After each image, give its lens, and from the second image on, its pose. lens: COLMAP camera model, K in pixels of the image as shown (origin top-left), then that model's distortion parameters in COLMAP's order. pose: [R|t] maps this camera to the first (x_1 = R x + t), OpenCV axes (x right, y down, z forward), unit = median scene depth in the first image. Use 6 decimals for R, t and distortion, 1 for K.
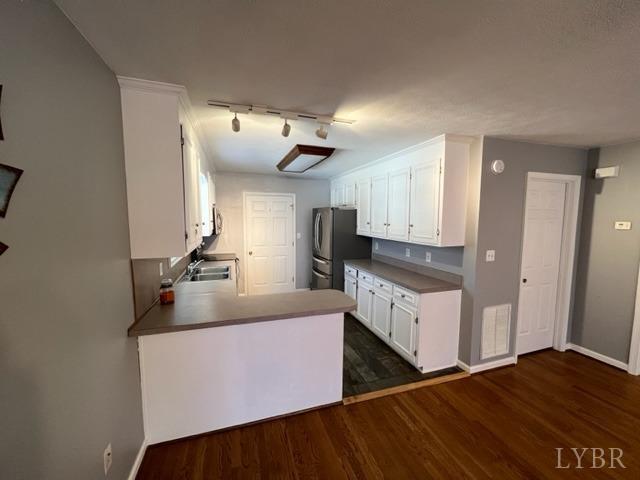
lens RADIAL K [[255.2, 0, 318.7], [0, 255.2, 239.5], [0, 0, 1]] dist [-0.001463, 0.000175]
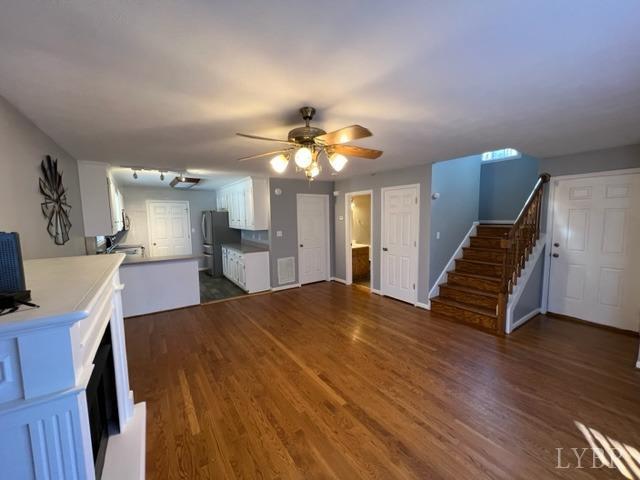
lens RADIAL K [[256.3, 0, 318.9], [0, 256.3, 240.1], [0, 0, 1]] dist [-0.004601, 0.001040]
pose [[0.962177, -0.043525, 0.268927, 0.376196], [0.042521, 0.999050, 0.009563, 0.097854], [-0.269088, 0.002234, 0.963113, -1.001106]]
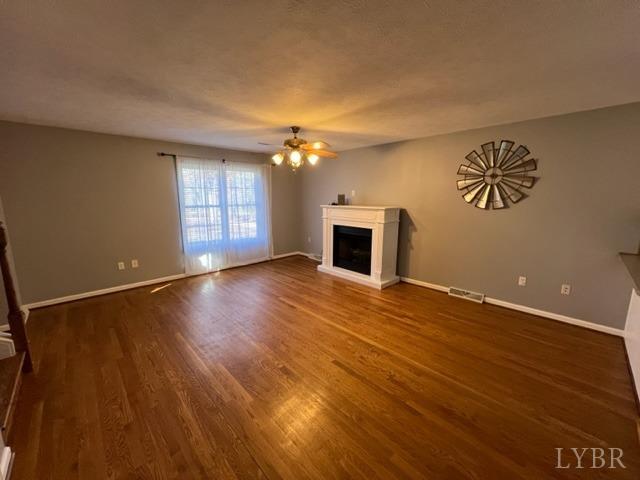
lens RADIAL K [[255.2, 0, 319.9], [0, 255.2, 241.1], [0, 0, 1]] dist [-0.001463, 0.000175]
pose [[-0.900122, 0.071821, -0.429677, 0.982742], [-0.042102, 0.967358, 0.249893, -0.037900], [0.433599, 0.243025, -0.867716, 0.854056]]
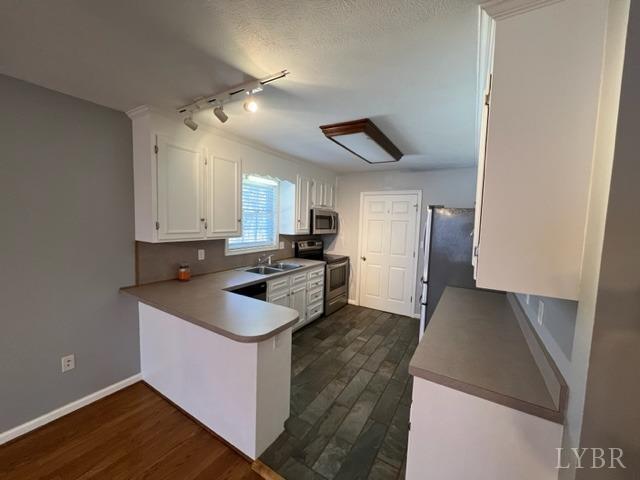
lens RADIAL K [[256.3, 0, 319.9], [0, 256.3, 240.3], [0, 0, 1]] dist [-0.004601, 0.001040]
pose [[0.643069, 0.075670, -0.762060, 0.559814], [-0.094125, 0.995371, 0.019408, -0.025946], [0.760001, 0.059248, 0.647215, 0.484393]]
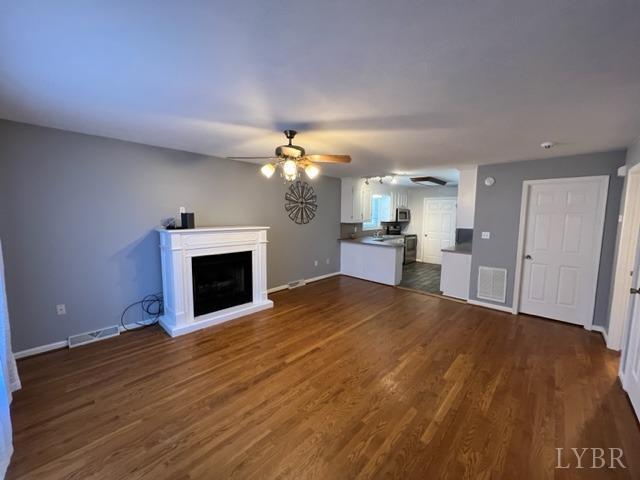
lens RADIAL K [[256.3, 0, 318.4], [0, 256.3, 239.0], [0, 0, 1]] dist [-0.004601, 0.001040]
pose [[0.475602, 0.089608, -0.875085, 1.448647], [-0.086639, 0.994733, 0.054772, 0.081409], [0.875384, 0.049767, 0.480860, -0.669309]]
